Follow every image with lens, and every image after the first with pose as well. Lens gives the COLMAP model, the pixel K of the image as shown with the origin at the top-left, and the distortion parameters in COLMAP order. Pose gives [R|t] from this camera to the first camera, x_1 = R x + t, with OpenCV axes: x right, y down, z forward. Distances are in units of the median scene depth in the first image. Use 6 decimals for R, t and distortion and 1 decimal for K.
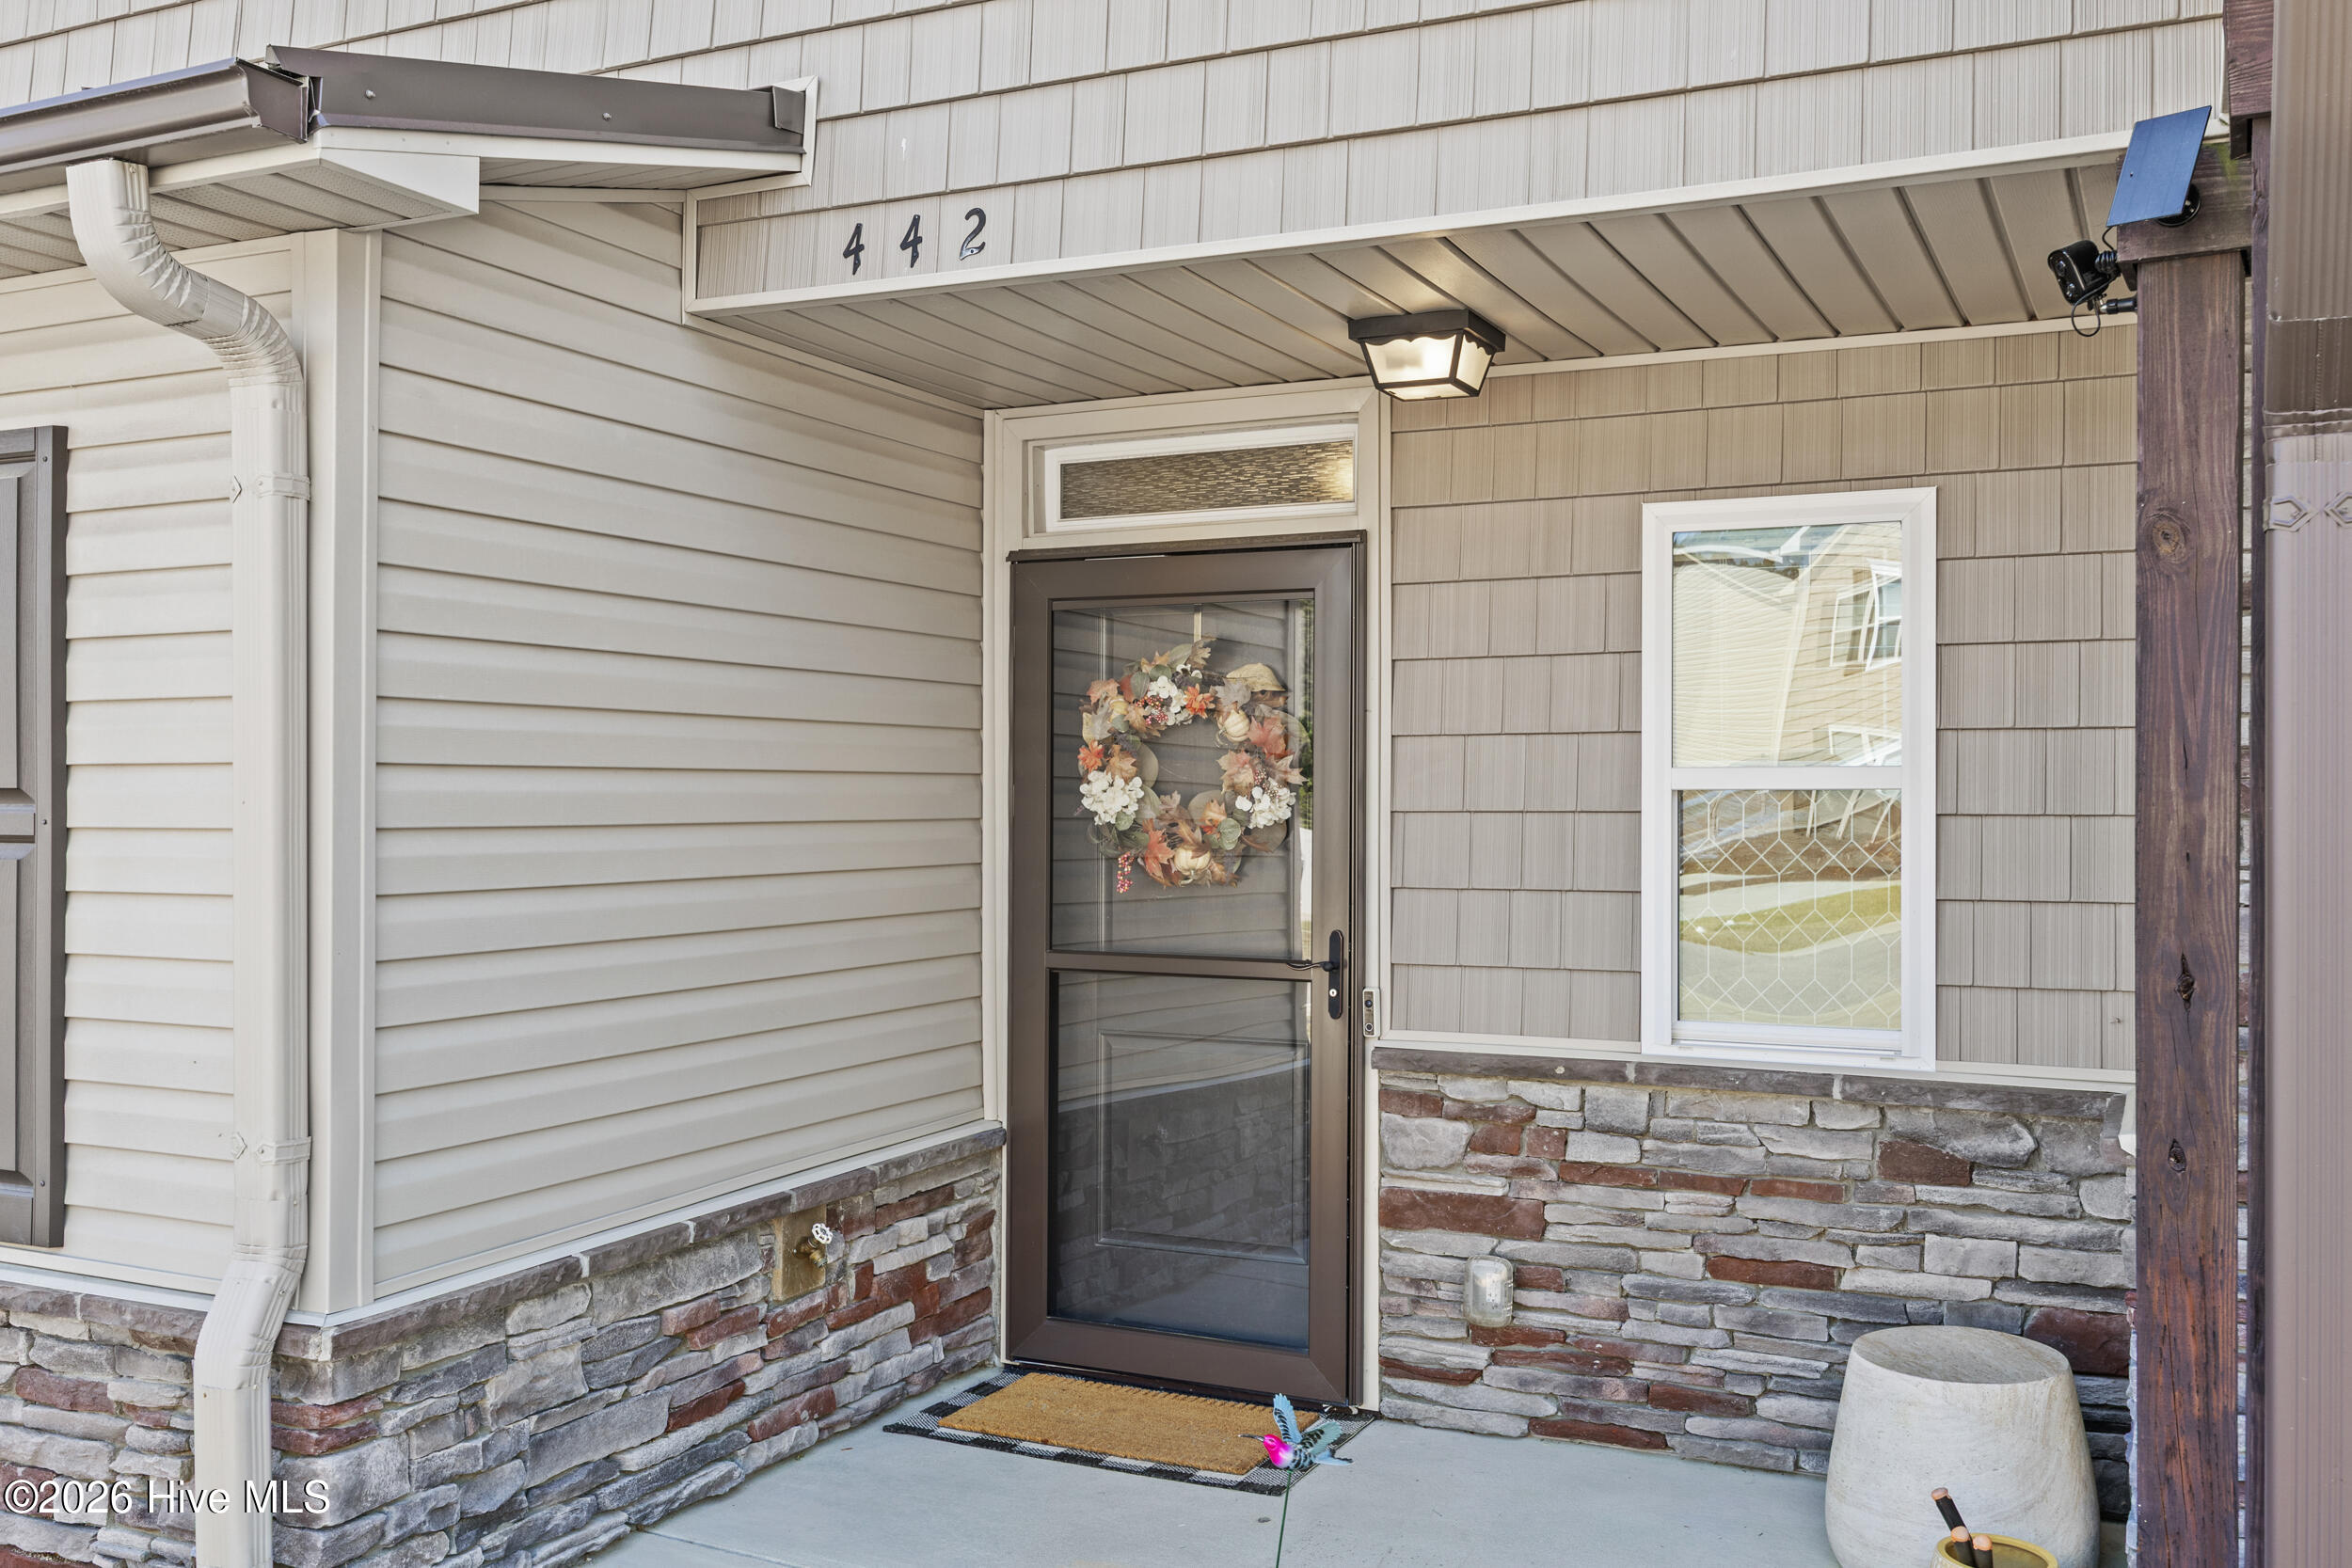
lens RADIAL K [[2084.8, 0, 1179.3], [0, 2084.8, 794.9], [0, 0, 1]] dist [0.008704, 0.001543]
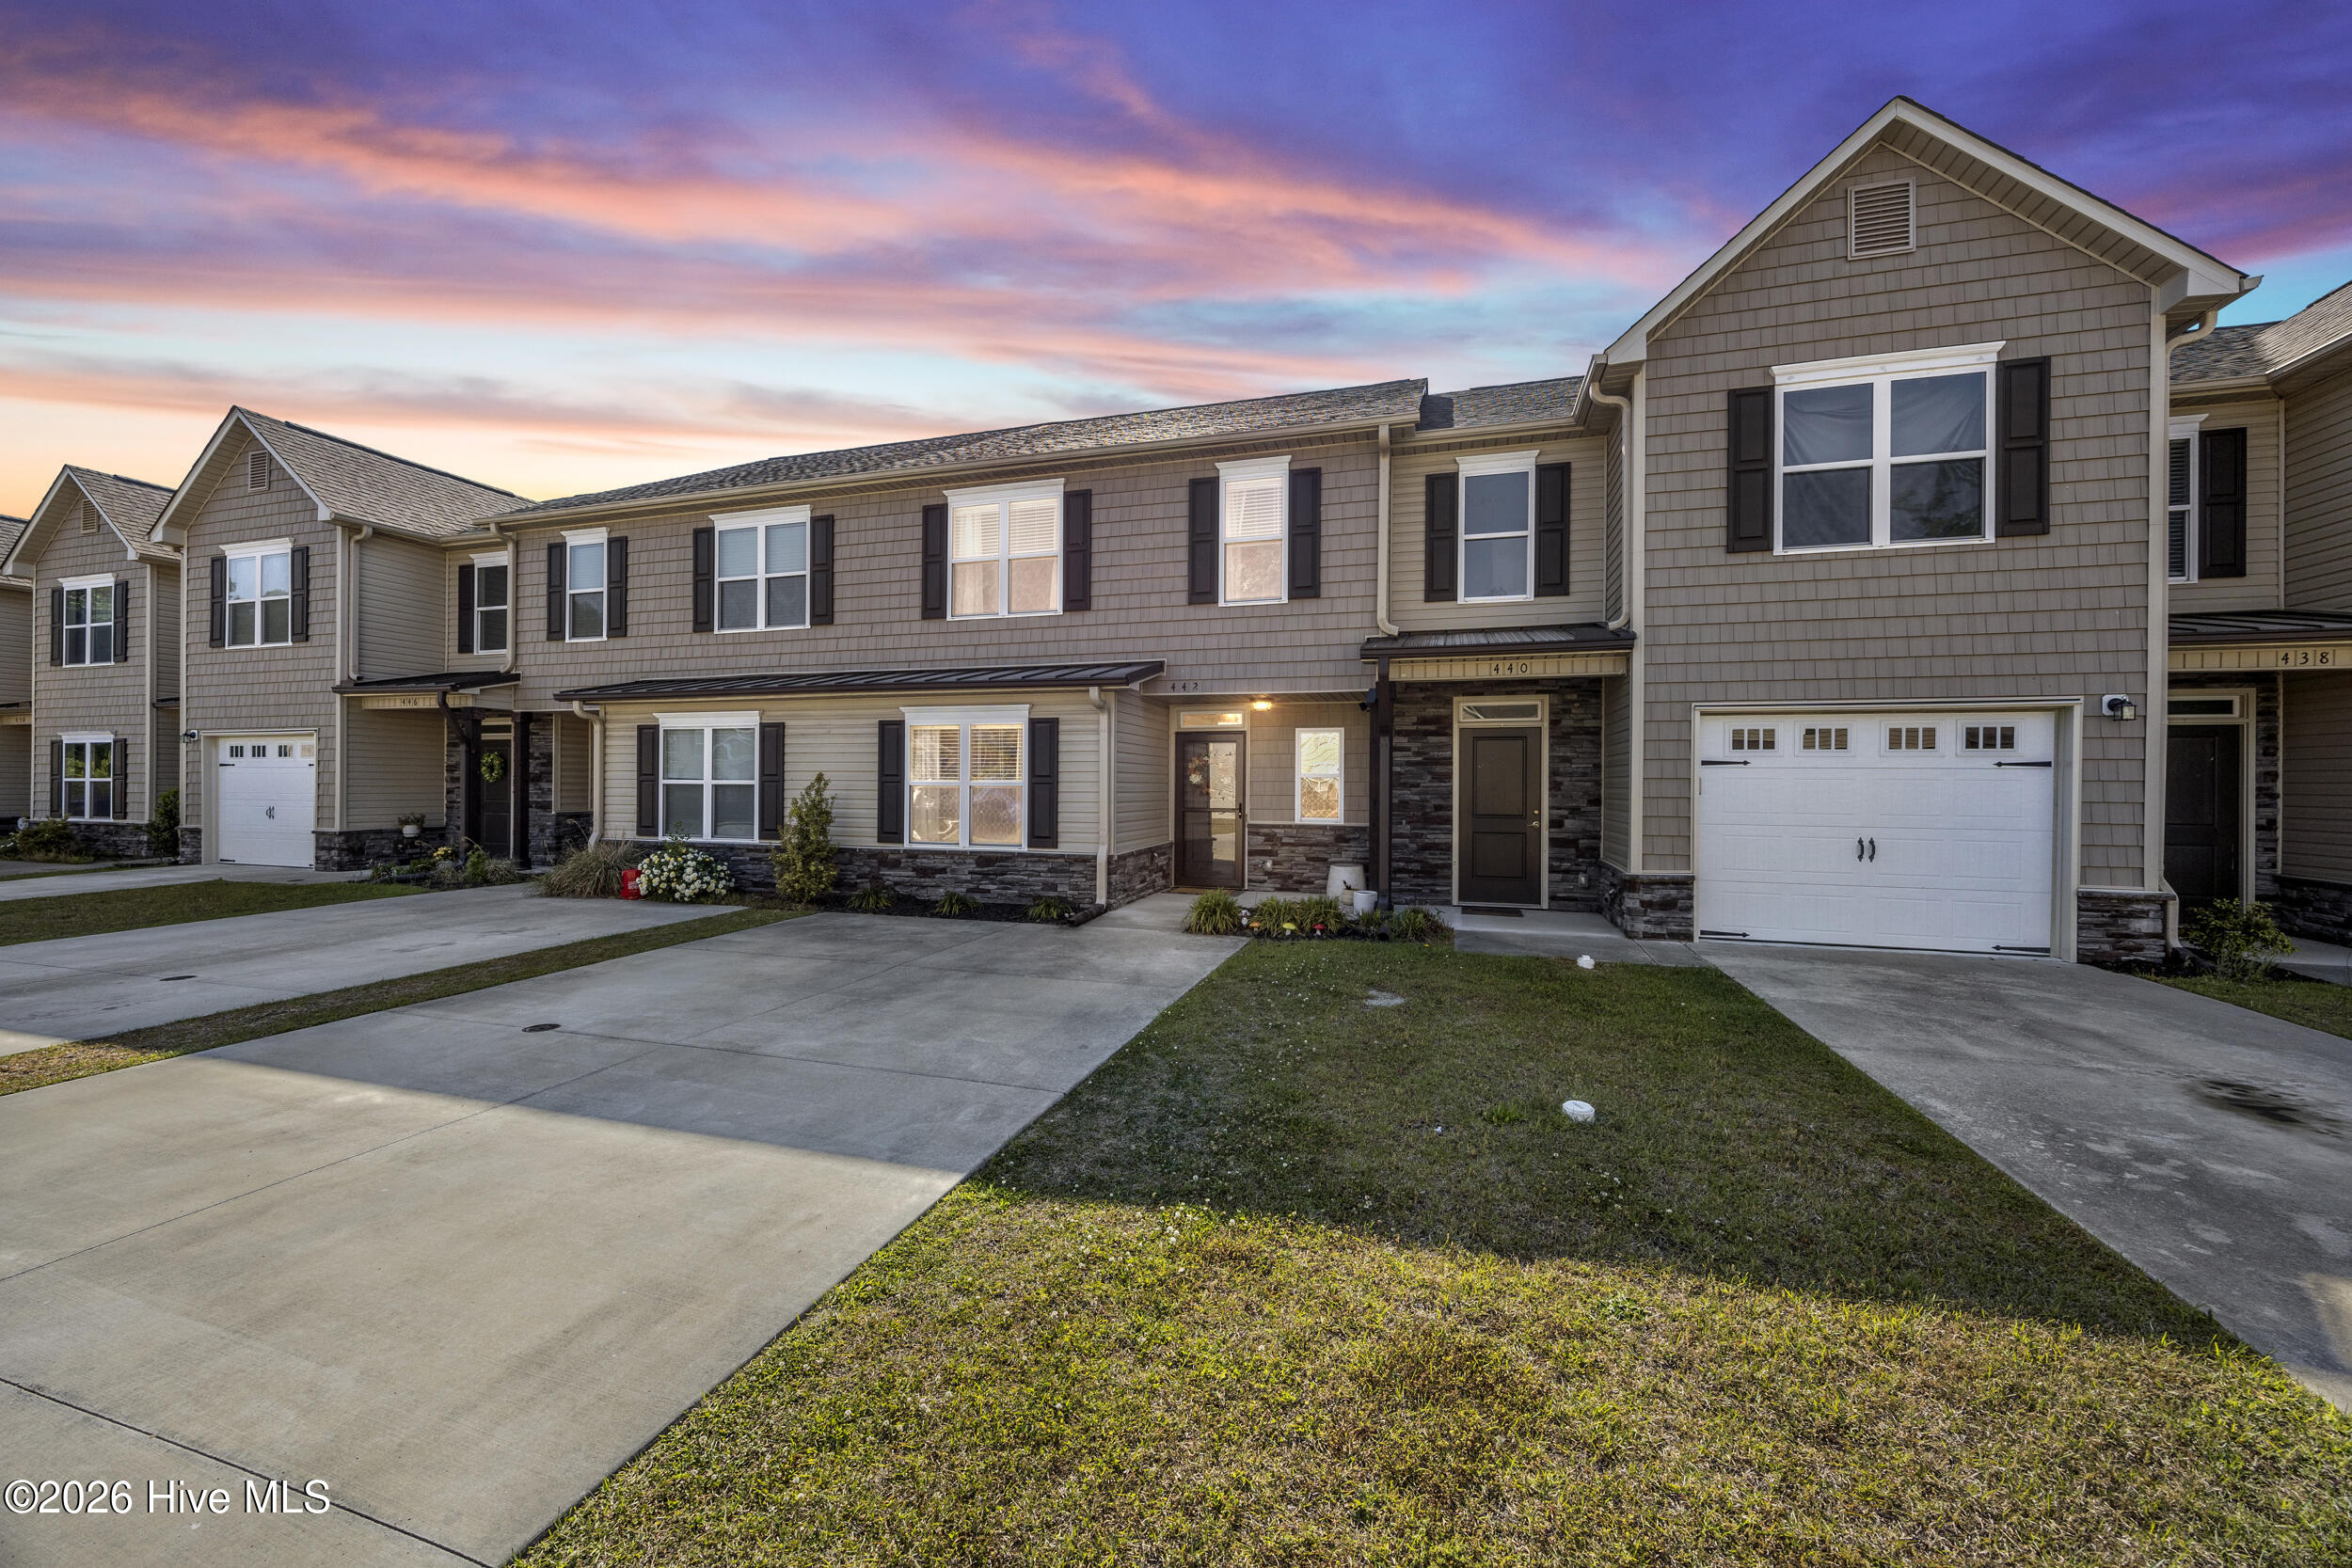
lens RADIAL K [[897.1, 0, 1174.9], [0, 897.1, 786.4], [0, 0, 1]] dist [0.001153, -0.000570]
pose [[0.987312, 0.006160, 0.158673, -0.502772], [-0.006691, 0.999974, 0.002810, 0.016364], [-0.158651, -0.003836, 0.987327, -1.402201]]
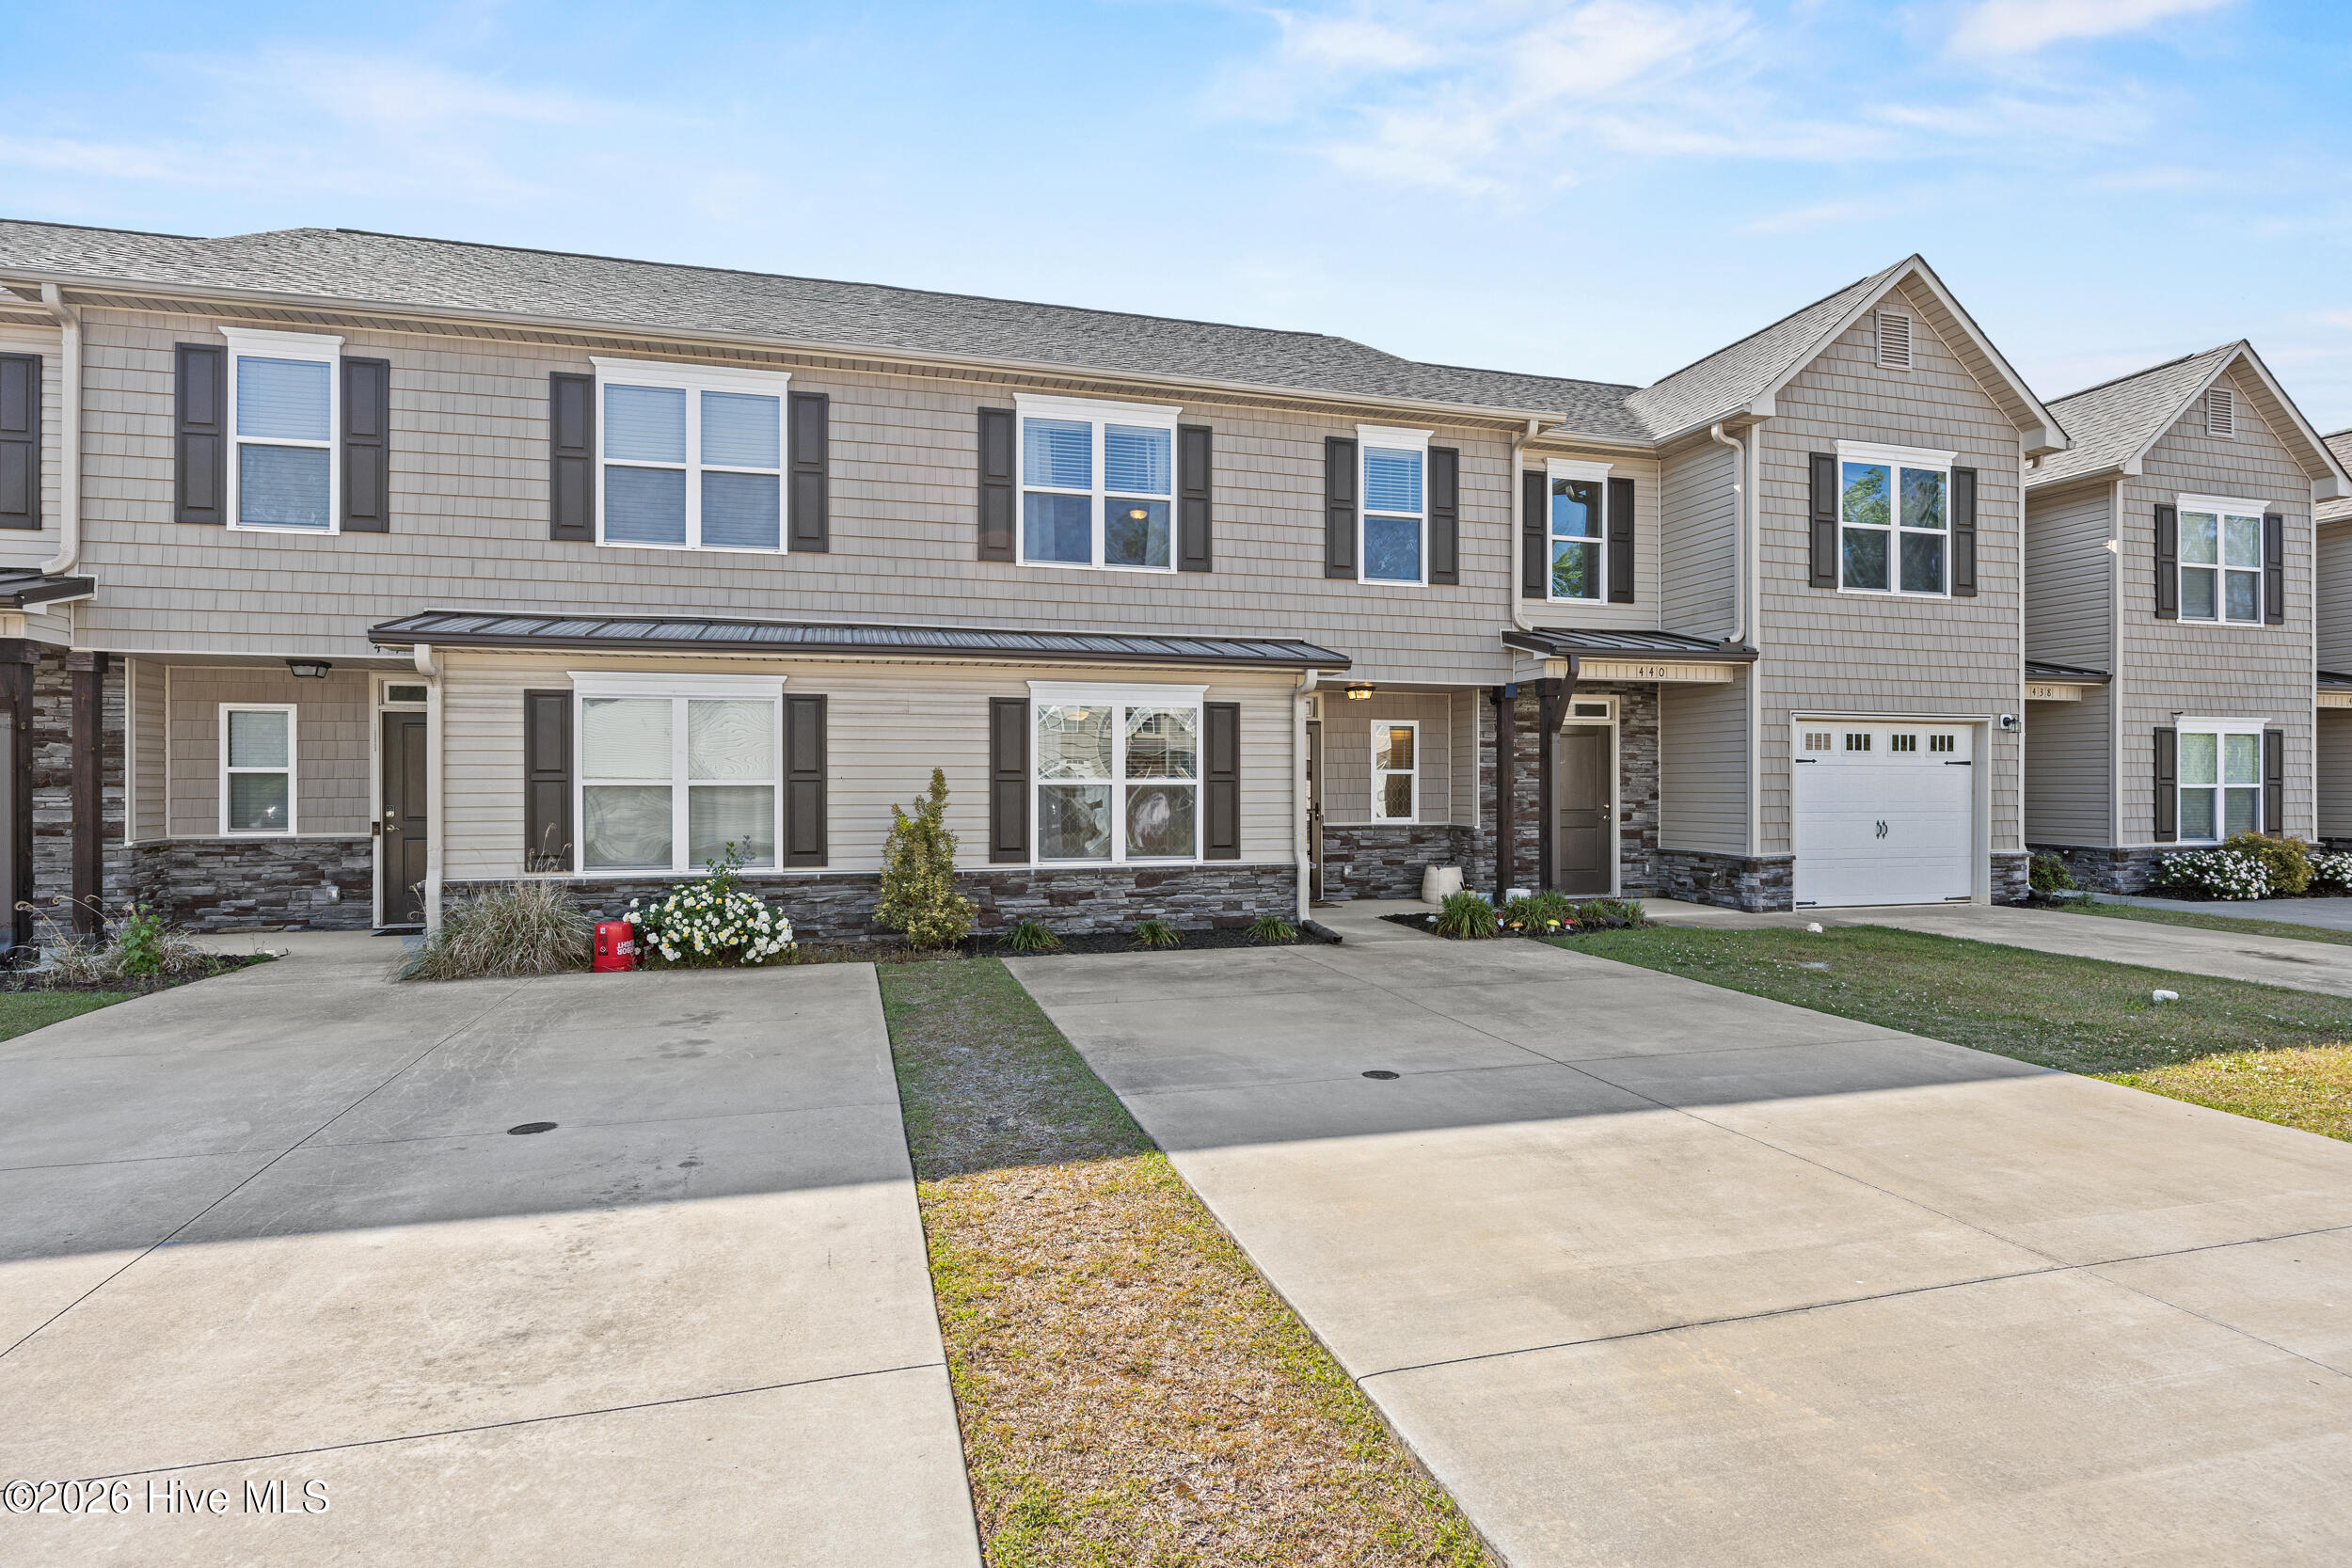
lens RADIAL K [[1211.6, 0, 1181.4], [0, 1211.6, 786.4], [0, 0, 1]] dist [-0.006021, 0.001008]
pose [[0.737405, -0.001066, 0.675450, -2.202779], [0.000103, 0.999999, 0.001466, 0.024241], [-0.675451, -0.001011, 0.737404, -0.934606]]
